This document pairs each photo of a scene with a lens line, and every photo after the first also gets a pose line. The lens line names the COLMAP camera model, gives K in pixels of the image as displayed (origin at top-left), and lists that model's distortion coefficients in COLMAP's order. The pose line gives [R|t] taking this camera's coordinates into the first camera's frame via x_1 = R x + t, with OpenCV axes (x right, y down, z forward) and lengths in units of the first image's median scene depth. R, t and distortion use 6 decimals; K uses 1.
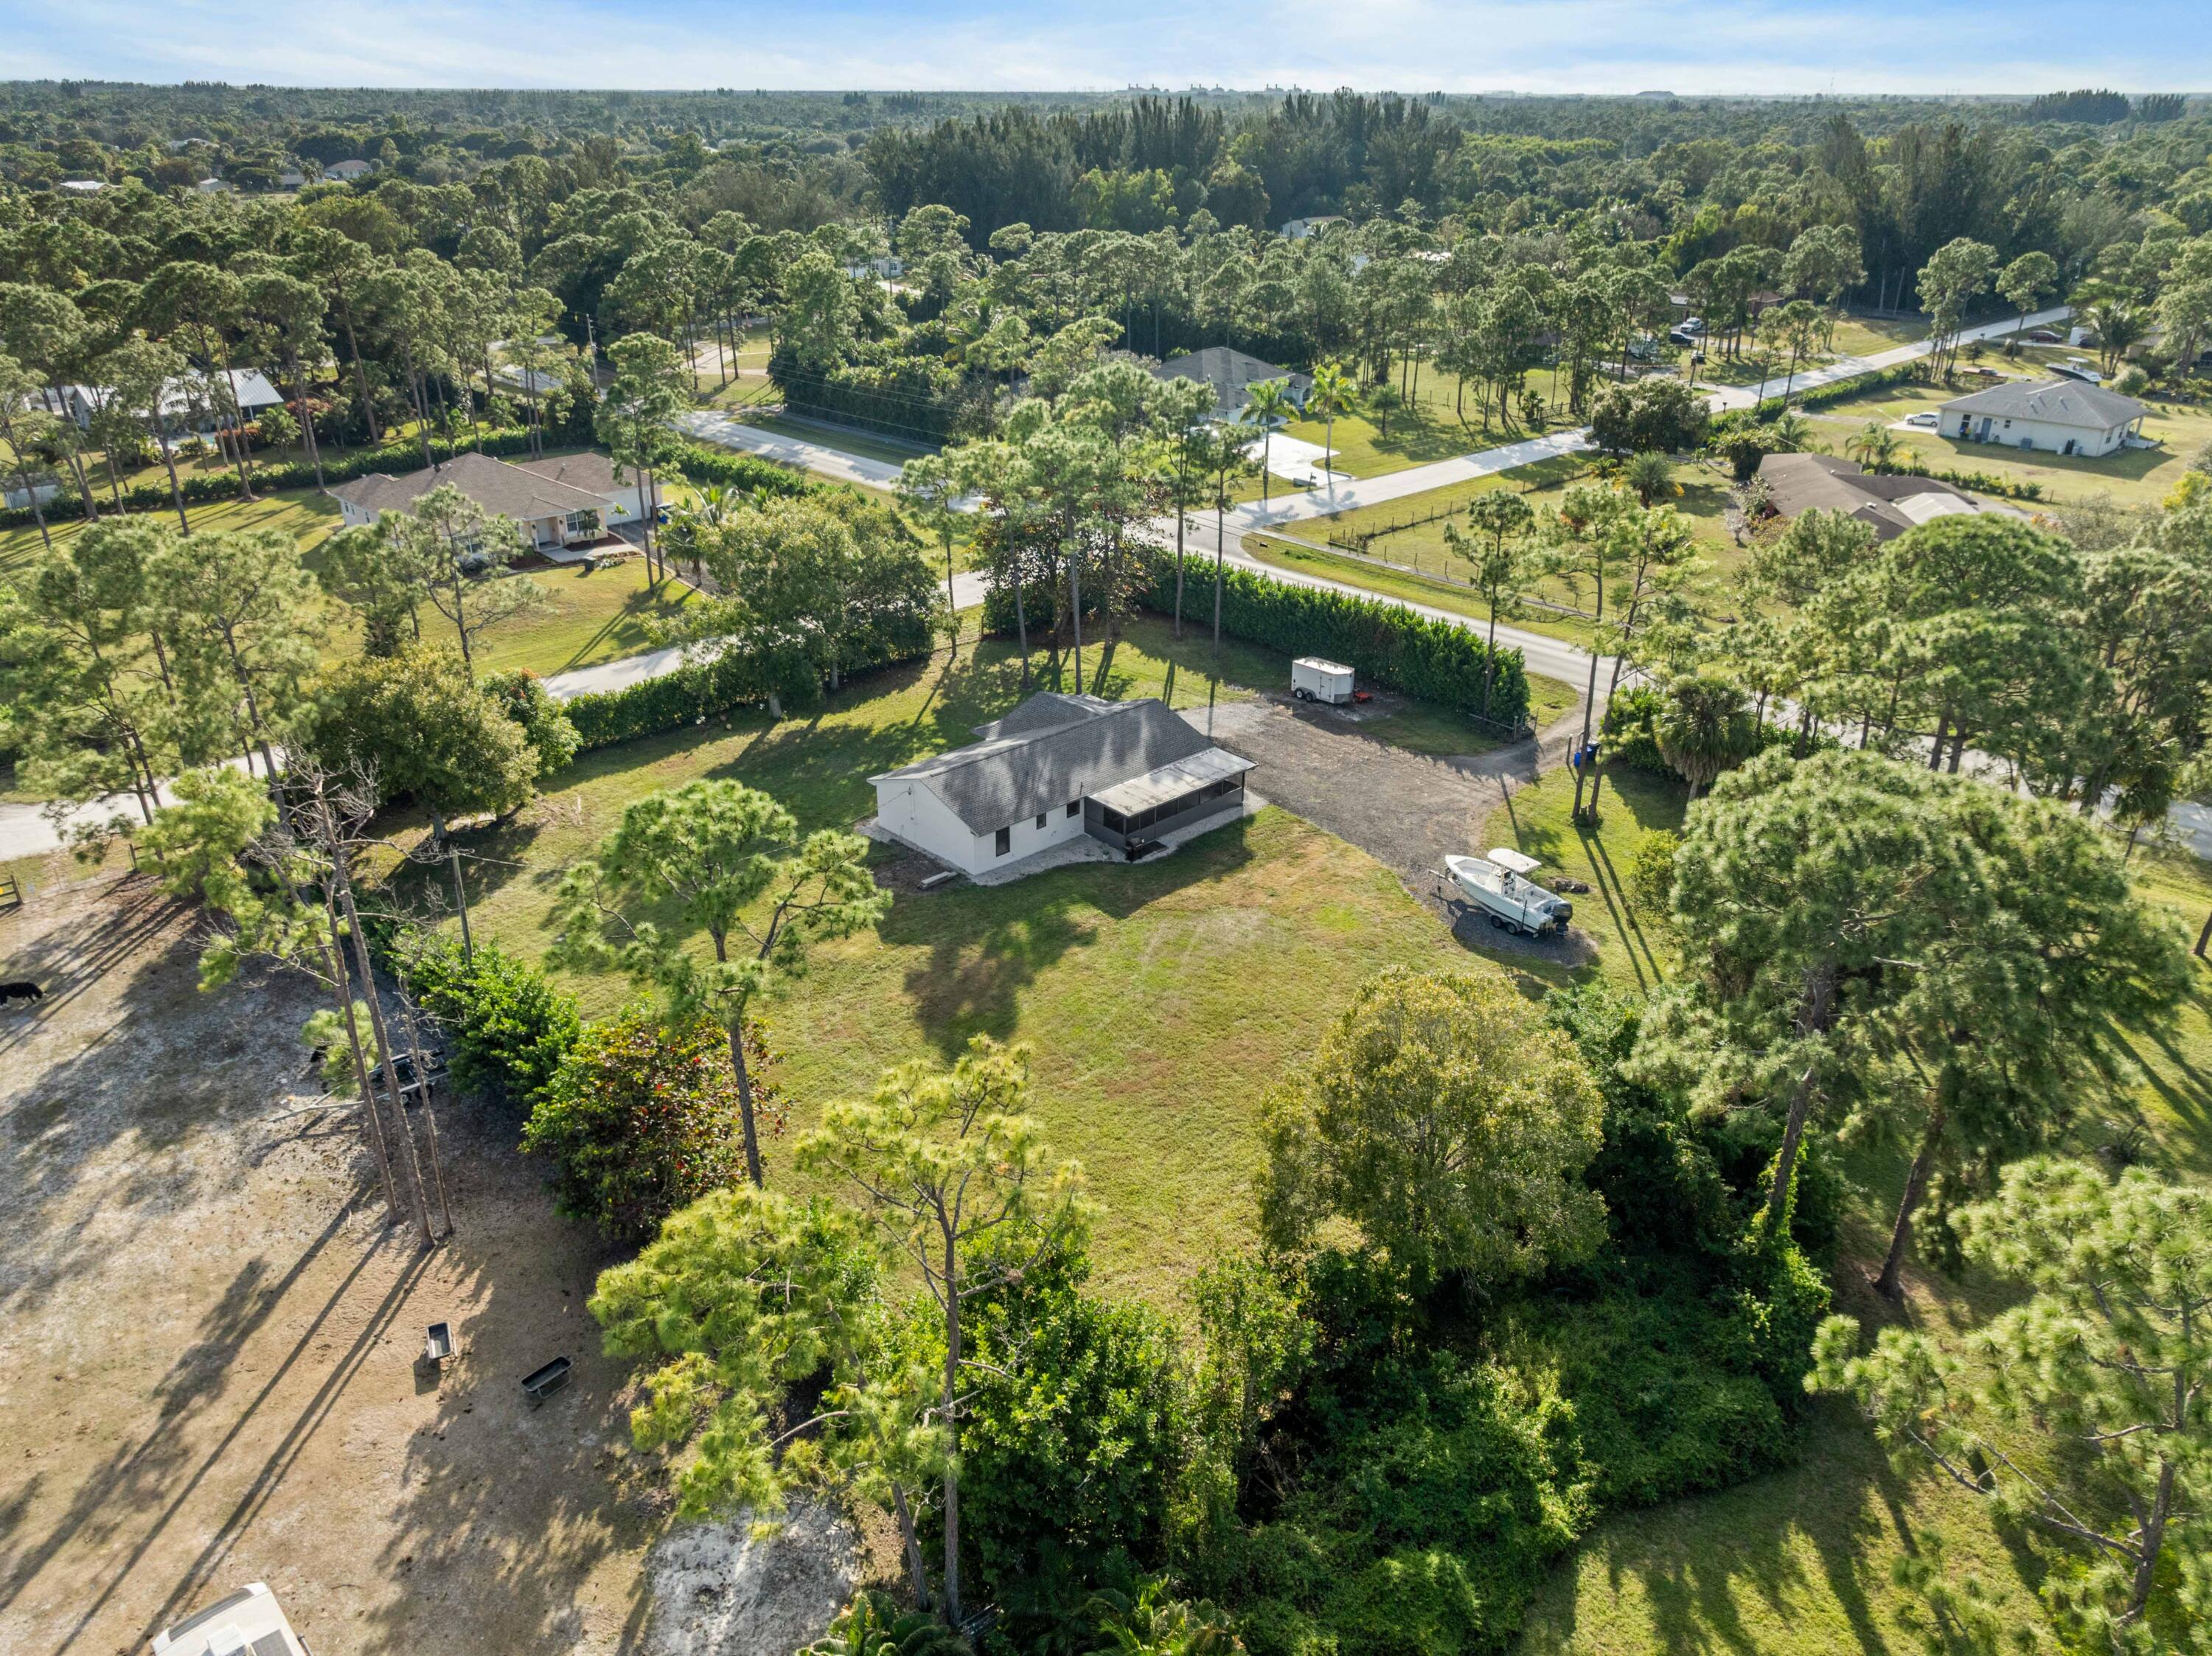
lens RADIAL K [[1557.0, 0, 1106.0], [0, 1557.0, 828.0], [0, 0, 1]] dist [-0.047616, 0.010556]
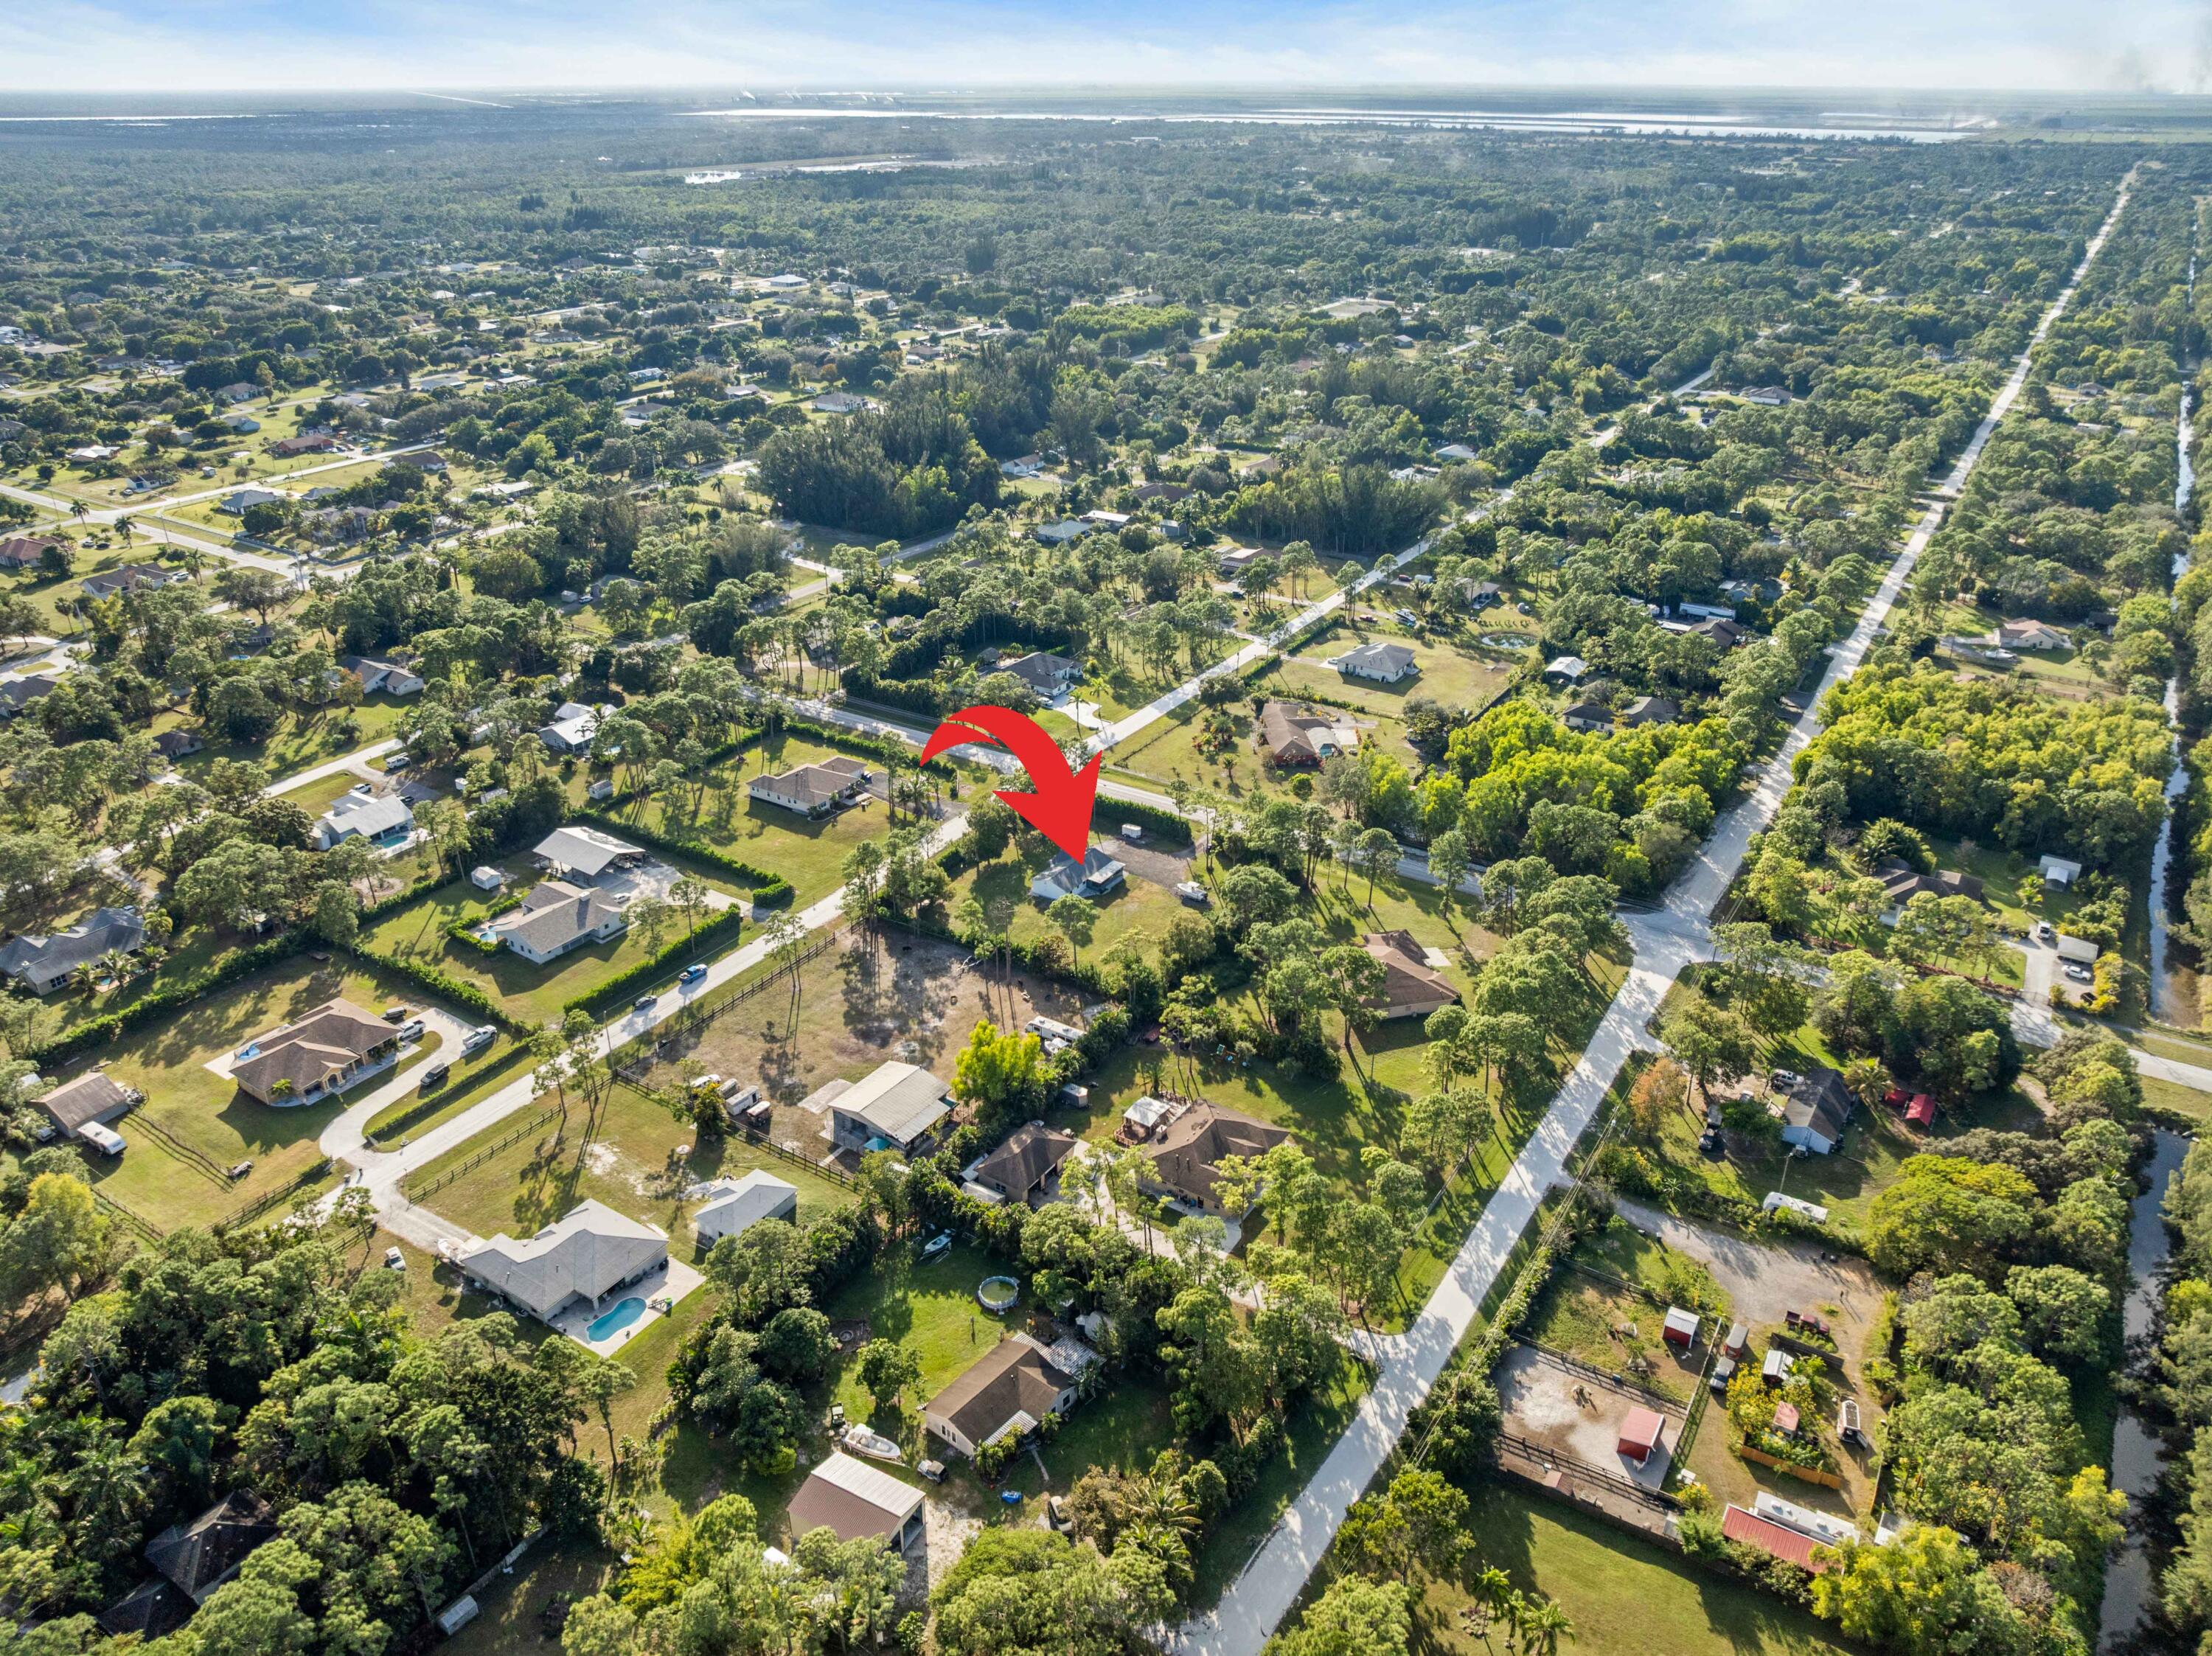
lens RADIAL K [[1557.0, 0, 1106.0], [0, 1557.0, 828.0], [0, 0, 1]] dist [-0.047616, 0.010556]
pose [[0.970790, -0.108600, 0.213945, -0.661955], [0.103972, 0.994039, 0.032801, -0.227816], [-0.216231, -0.009598, 0.976295, -2.377828]]
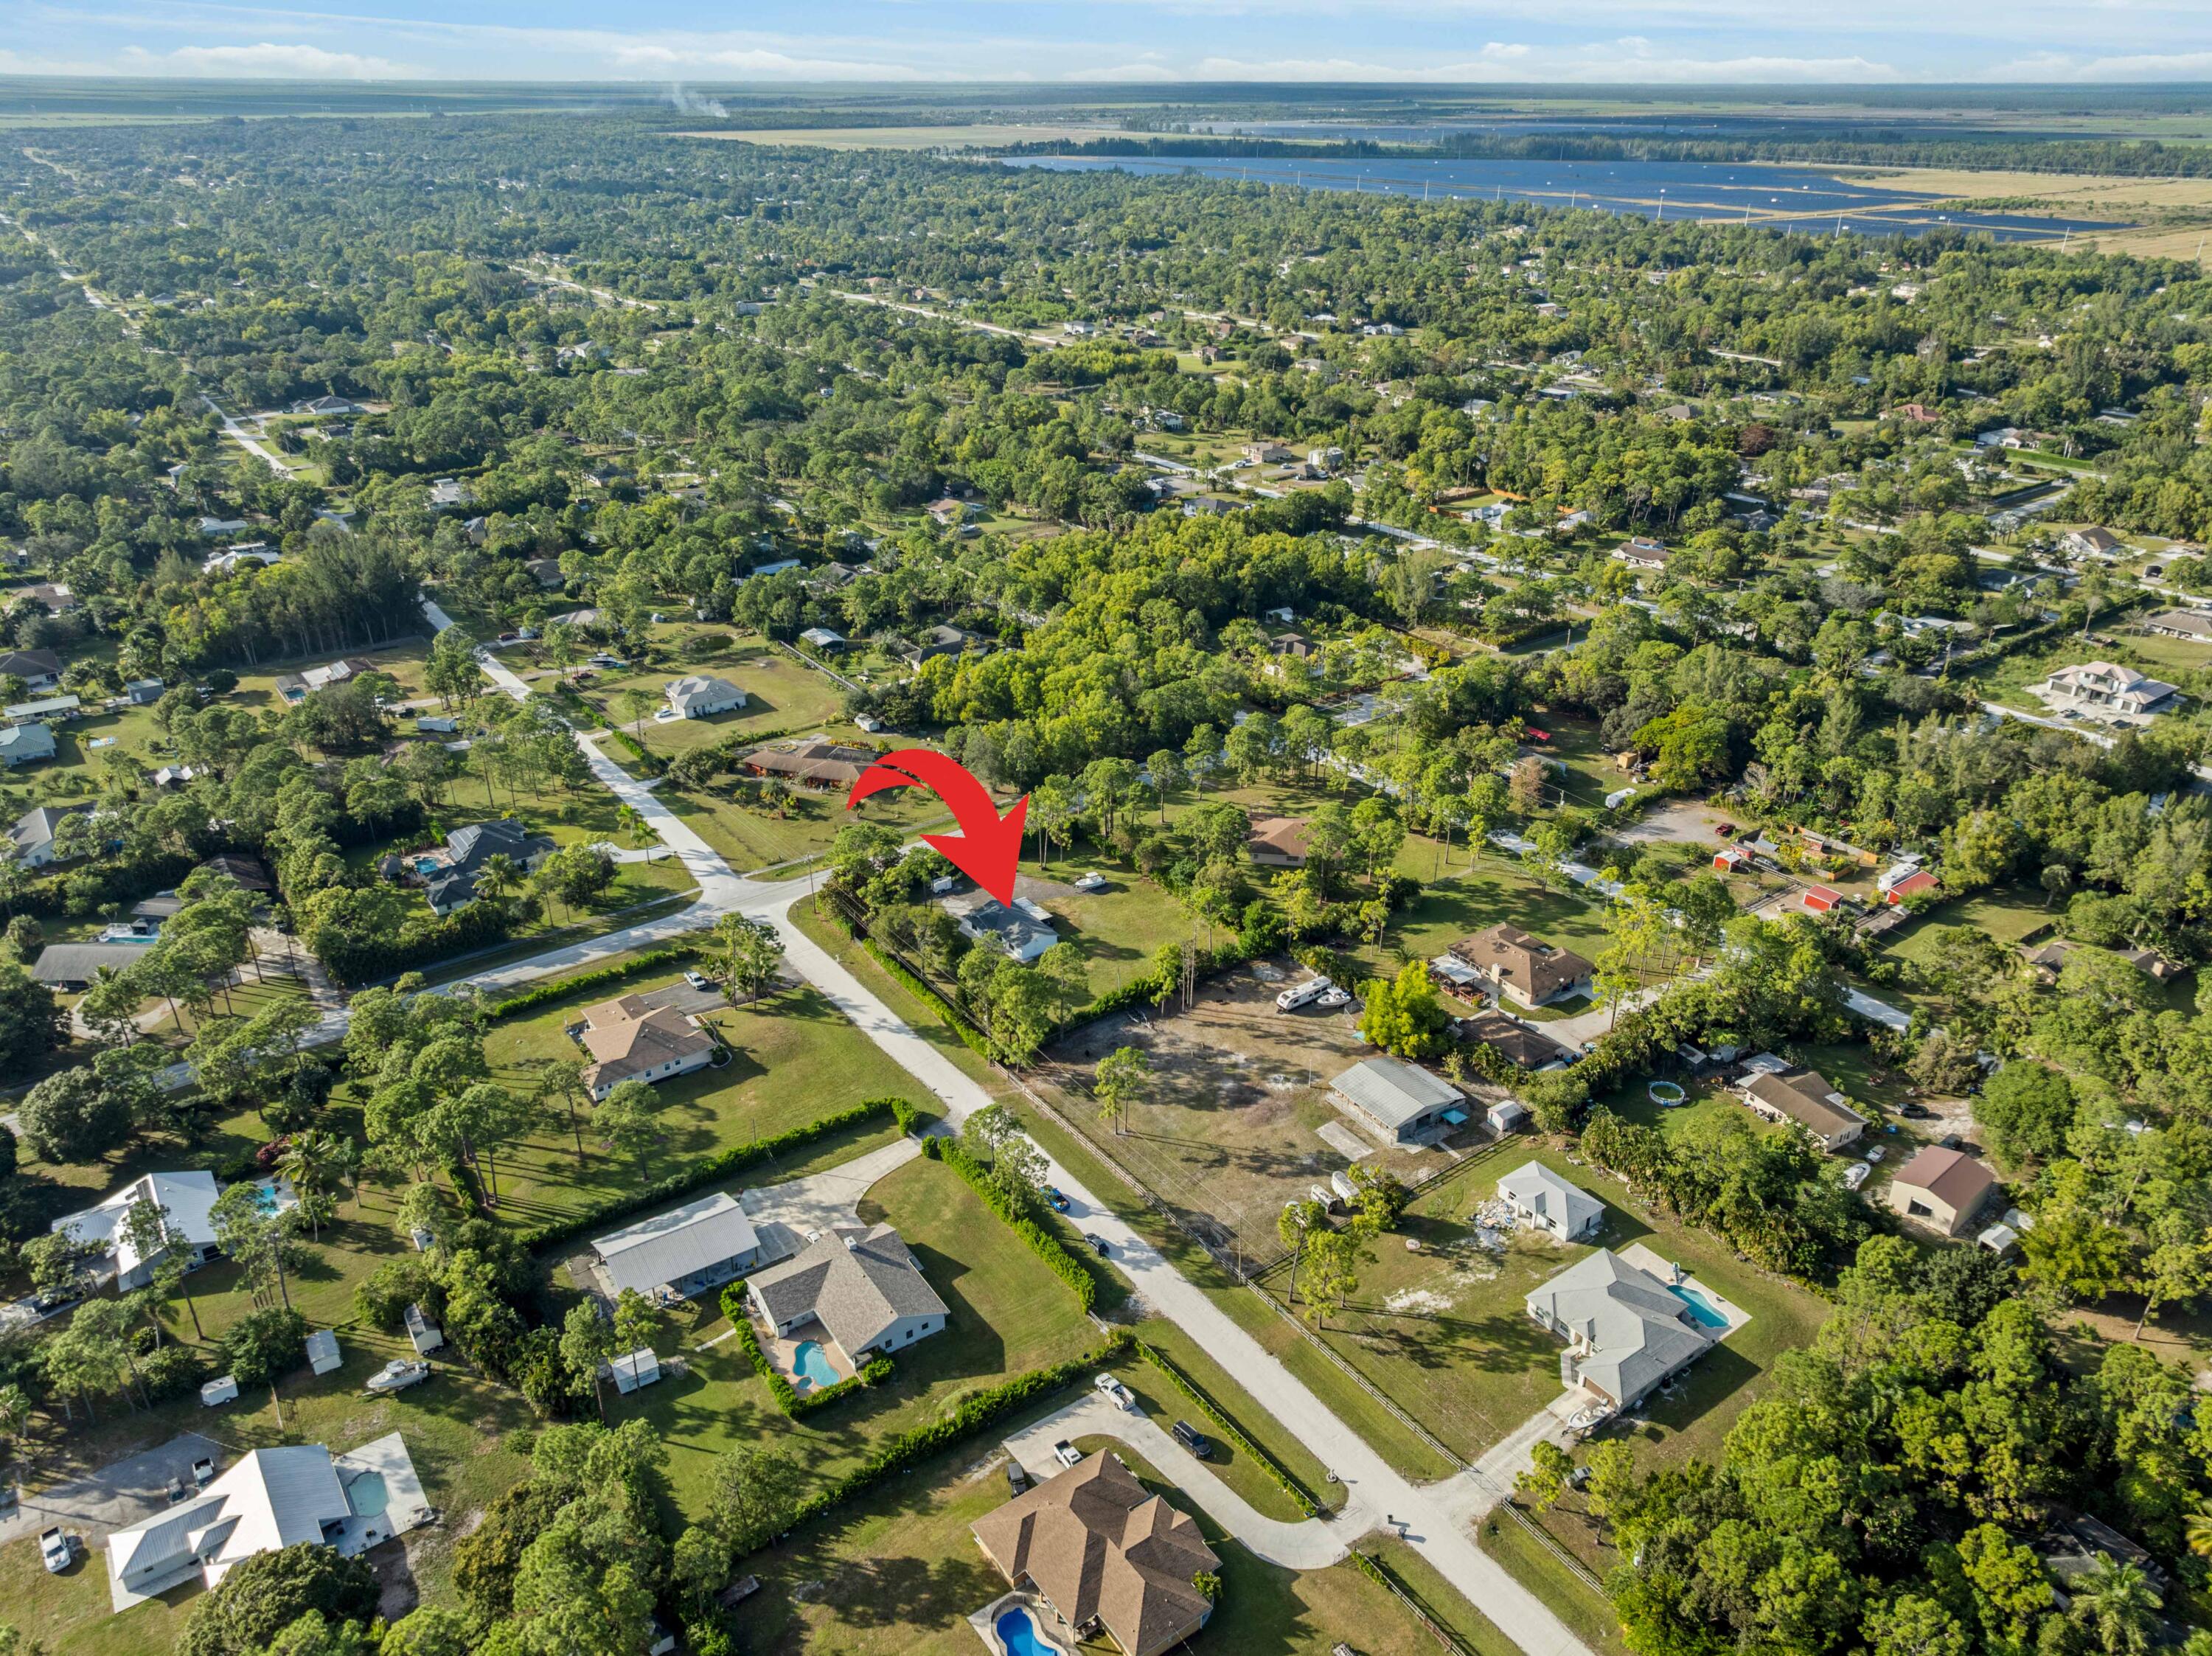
lens RADIAL K [[1557.0, 0, 1106.0], [0, 1557.0, 828.0], [0, 0, 1]] dist [-0.047616, 0.010556]
pose [[0.134503, -0.437624, 0.889041, -2.654118], [0.416891, 0.838920, 0.349880, -1.197408], [-0.898950, 0.323573, 0.295279, -0.262950]]
